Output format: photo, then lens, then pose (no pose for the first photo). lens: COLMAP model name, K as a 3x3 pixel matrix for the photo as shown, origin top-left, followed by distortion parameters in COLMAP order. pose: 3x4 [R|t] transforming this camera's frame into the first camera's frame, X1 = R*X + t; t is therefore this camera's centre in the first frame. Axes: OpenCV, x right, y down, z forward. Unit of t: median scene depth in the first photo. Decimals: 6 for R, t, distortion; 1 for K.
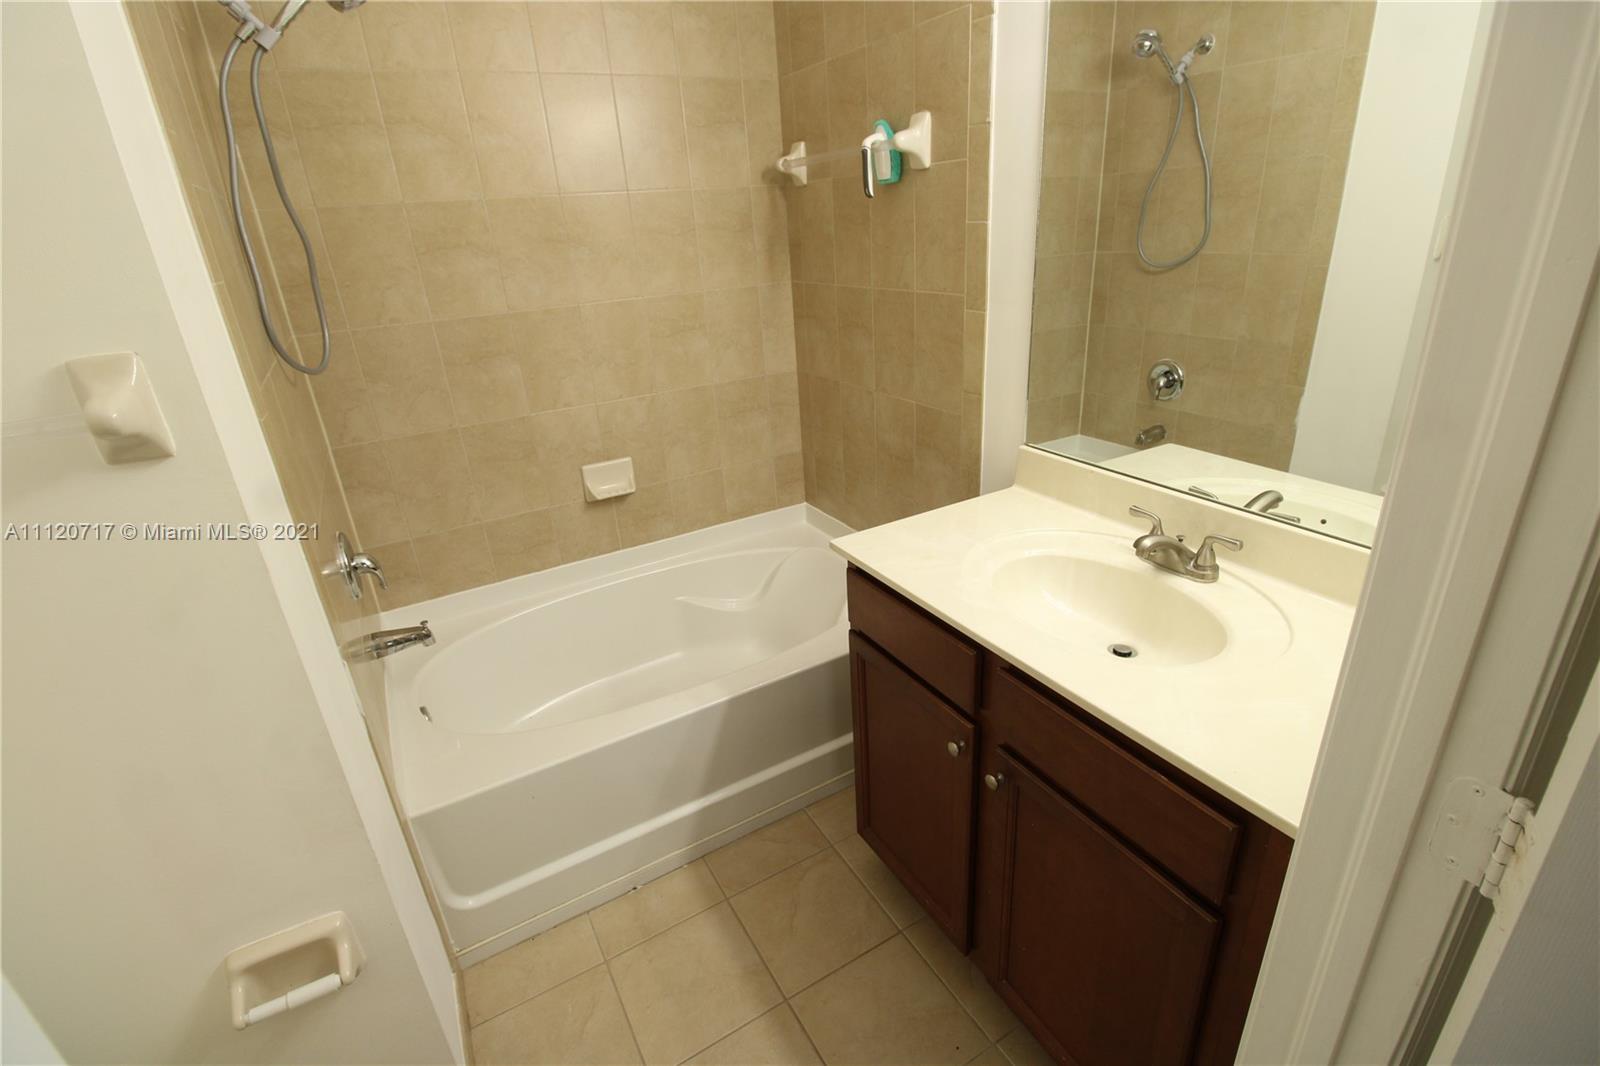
lens RADIAL K [[744.5, 0, 806.0], [0, 744.5, 525.1], [0, 0, 1]] dist [0.002556, -0.014079]
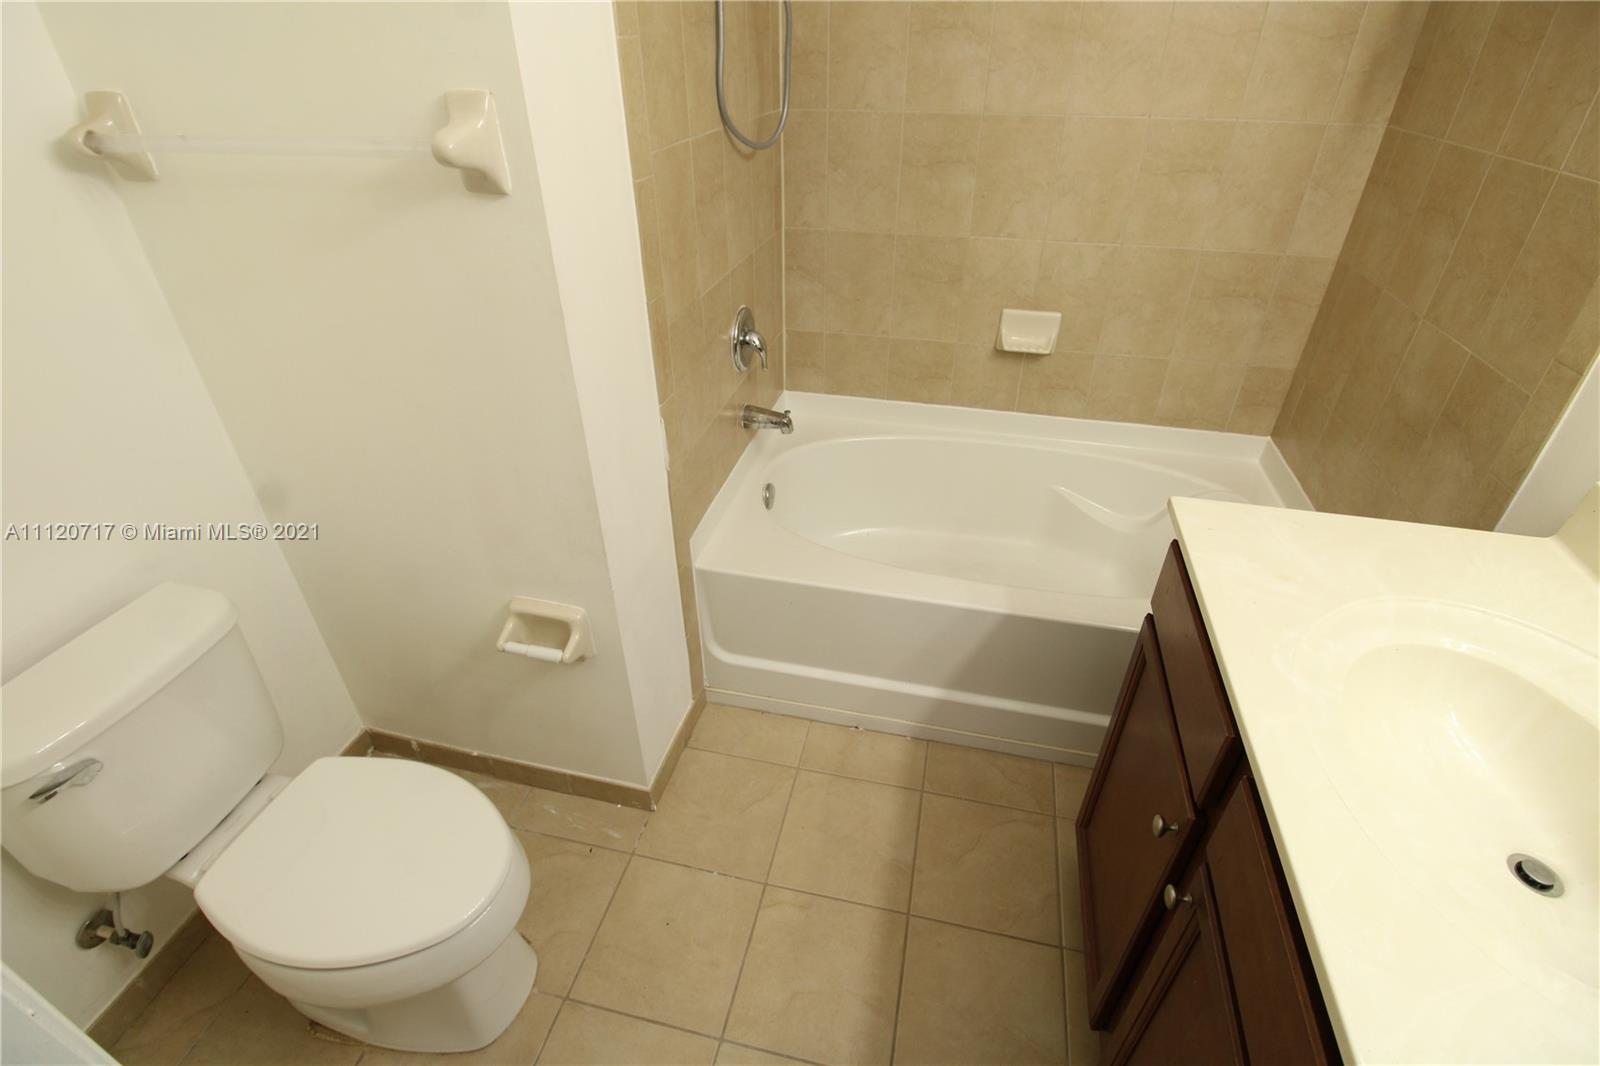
lens RADIAL K [[744.5, 0, 806.0], [0, 744.5, 525.1], [0, 0, 1]] dist [0.002556, -0.014079]
pose [[0.727665, 0.428148, -0.535905, 0.127650], [-0.302633, 0.901517, 0.309322, -0.052579], [0.615563, -0.062901, 0.785574, 0.139009]]
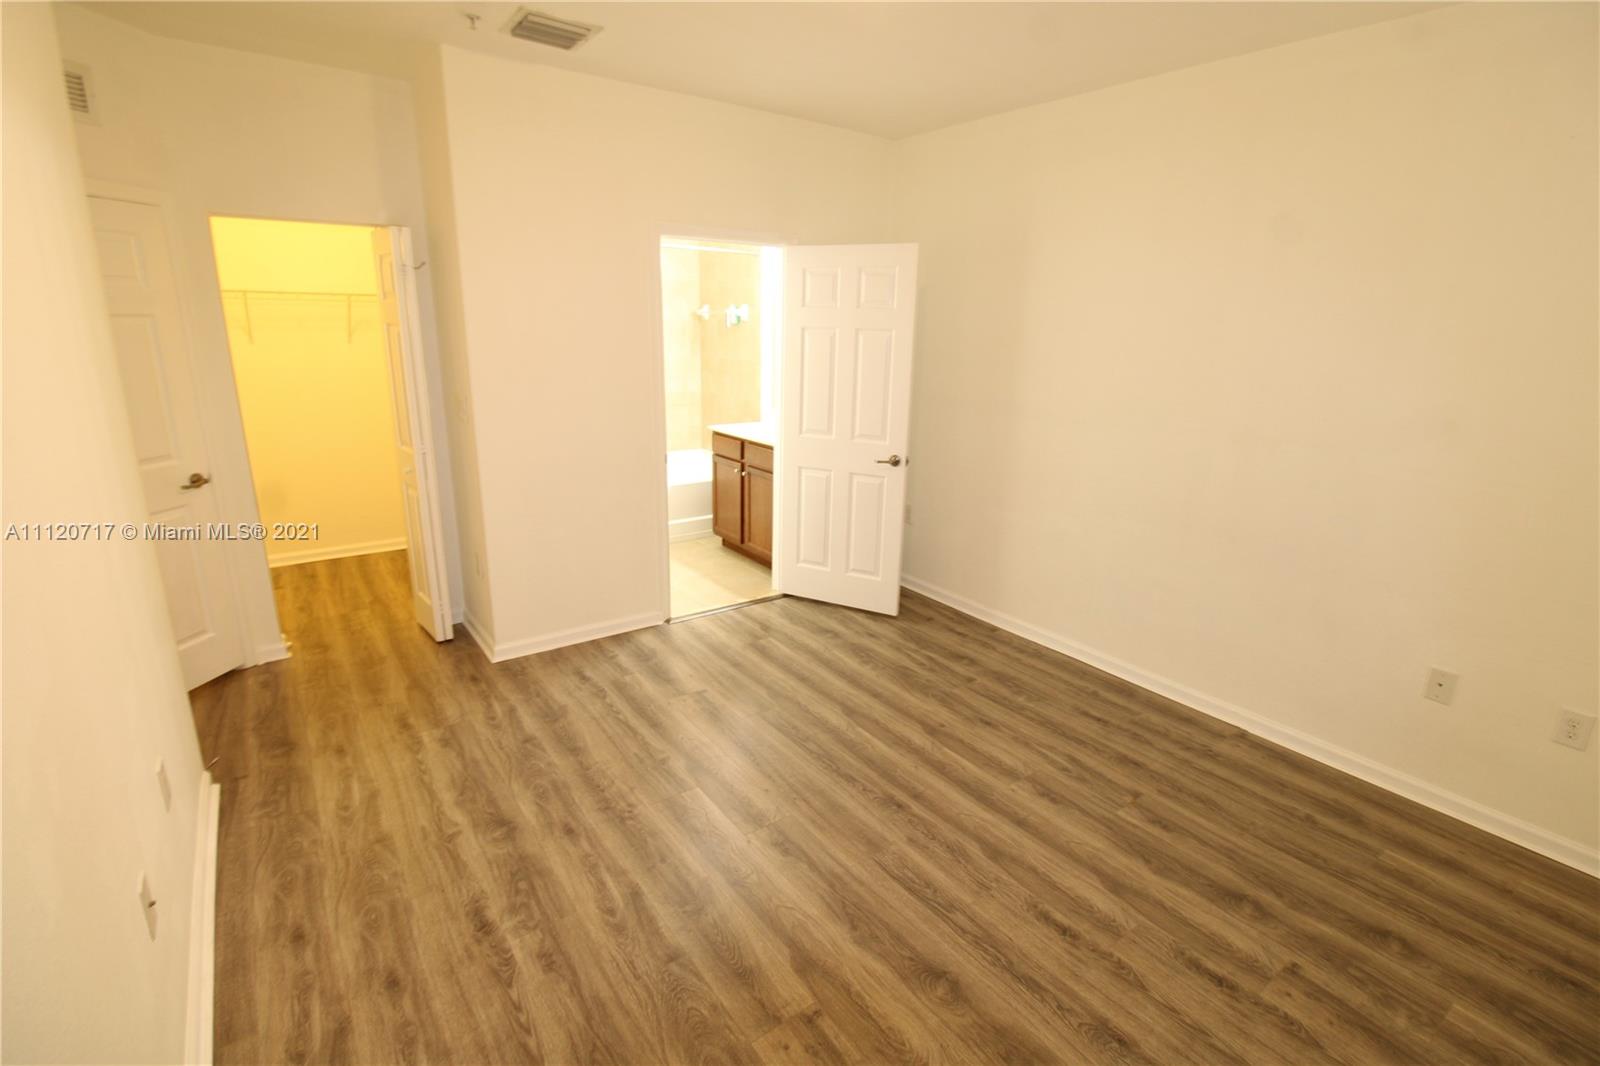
lens RADIAL K [[744.5, 0, 806.0], [0, 744.5, 525.1], [0, 0, 1]] dist [0.002556, -0.014079]
pose [[0.991613, 0.051649, 0.118475, 0.072508], [-0.035755, 0.990530, -0.132558, 0.618157], [-0.124200, 0.127210, 0.984069, -1.603818]]
